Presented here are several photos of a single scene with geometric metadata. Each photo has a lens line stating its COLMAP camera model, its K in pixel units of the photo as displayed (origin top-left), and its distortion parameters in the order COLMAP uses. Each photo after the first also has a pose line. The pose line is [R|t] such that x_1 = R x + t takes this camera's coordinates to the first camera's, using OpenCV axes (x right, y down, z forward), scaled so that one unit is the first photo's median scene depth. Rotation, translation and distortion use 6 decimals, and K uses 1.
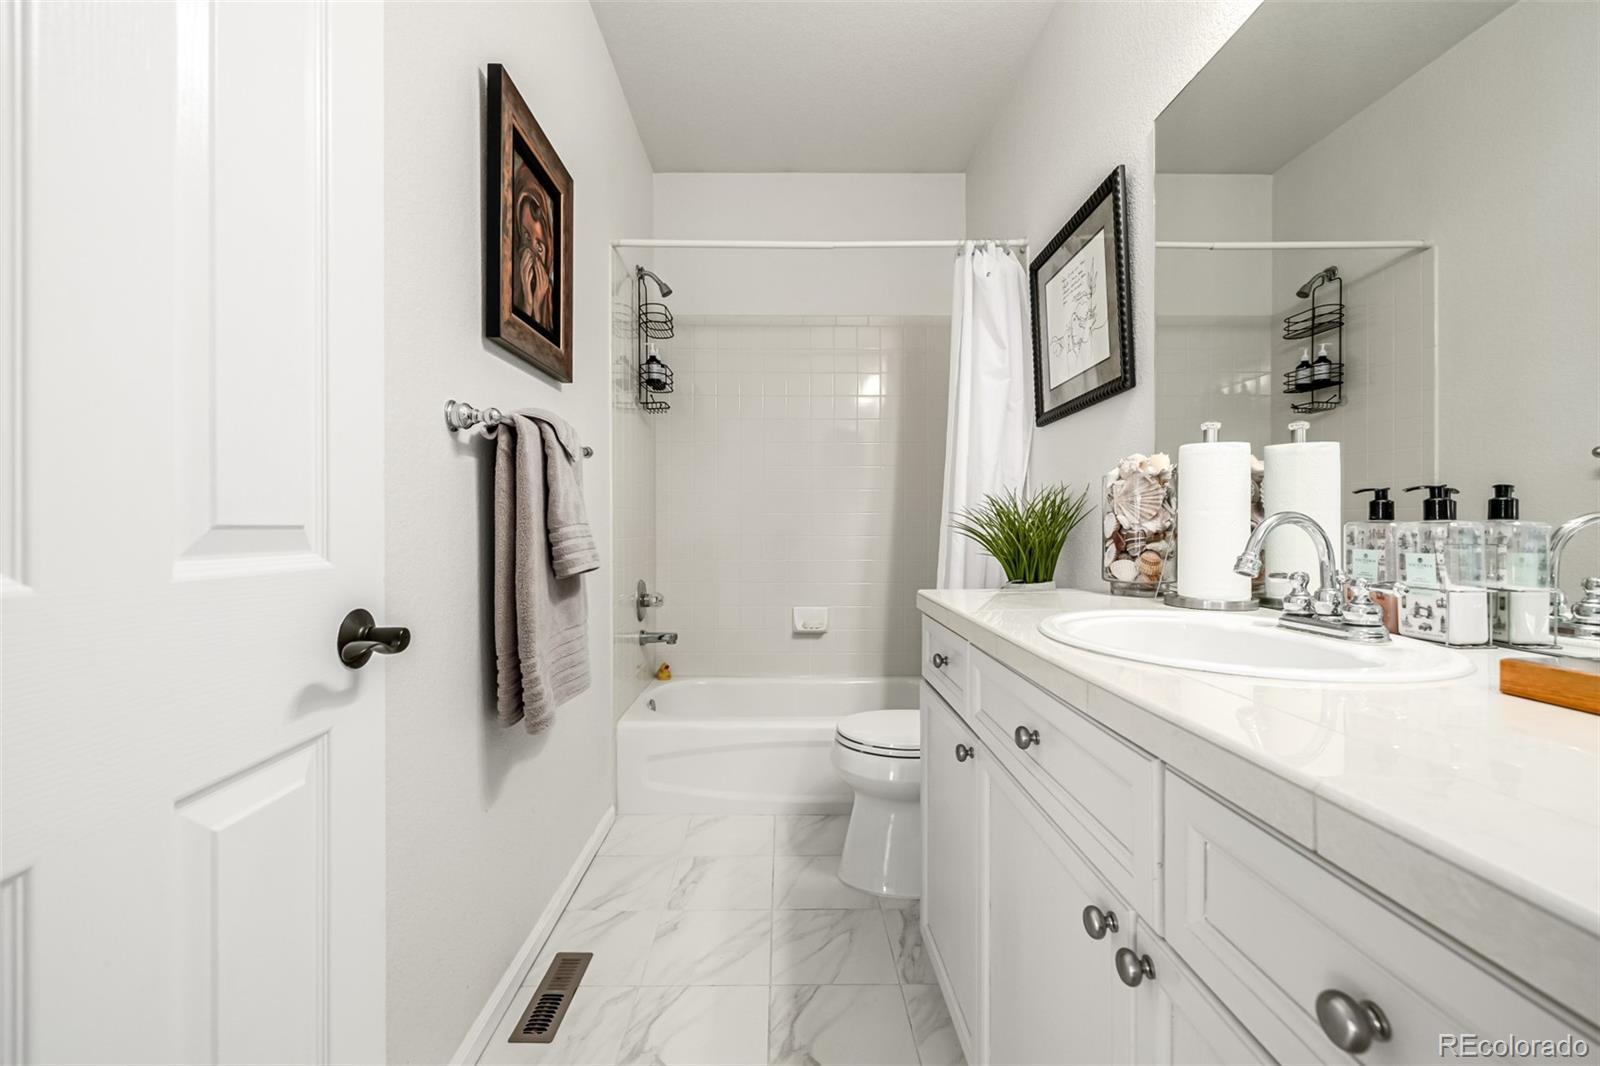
lens RADIAL K [[683.9, 0, 791.3], [0, 683.9, 531.3], [0, 0, 1]] dist [0.002953, -0.000964]
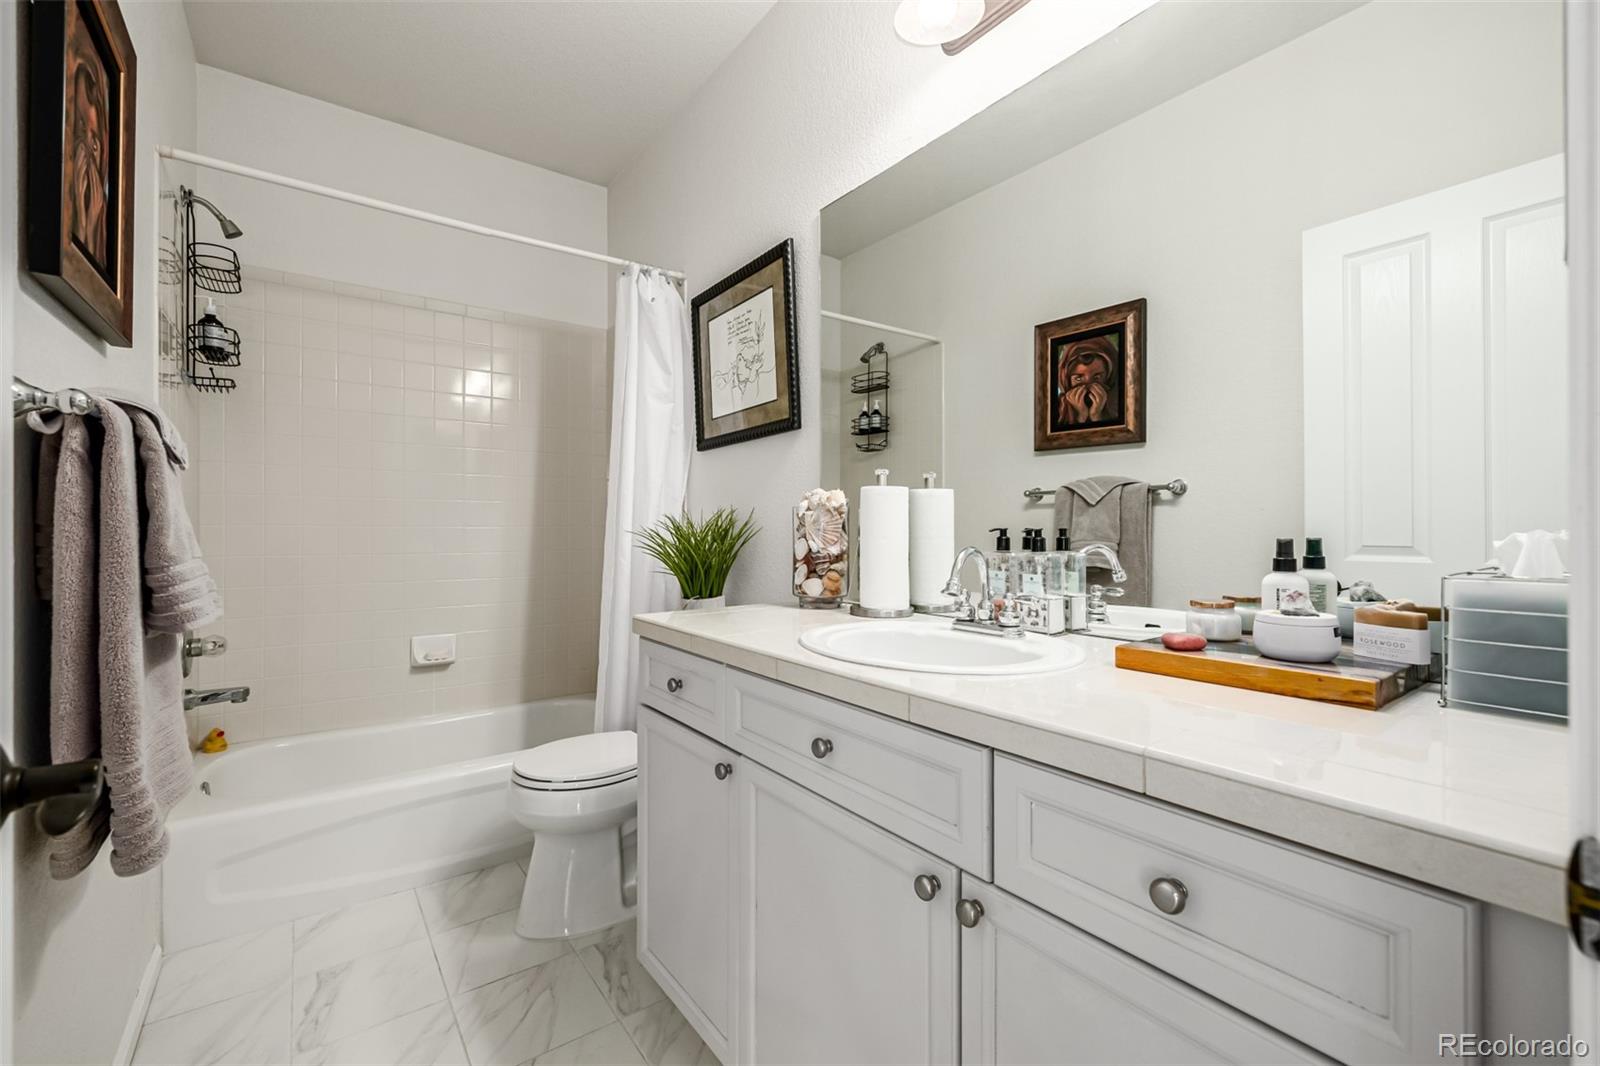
lens RADIAL K [[683.9, 0, 795.9], [0, 683.9, 530.3], [0, 0, 1]] dist [0.002953, -0.000964]
pose [[0.808406, 0.000719, 0.588626, -0.188691], [0.002195, 0.999989, -0.004236, -0.029389], [-0.588622, 0.004716, 0.808395, 0.050255]]
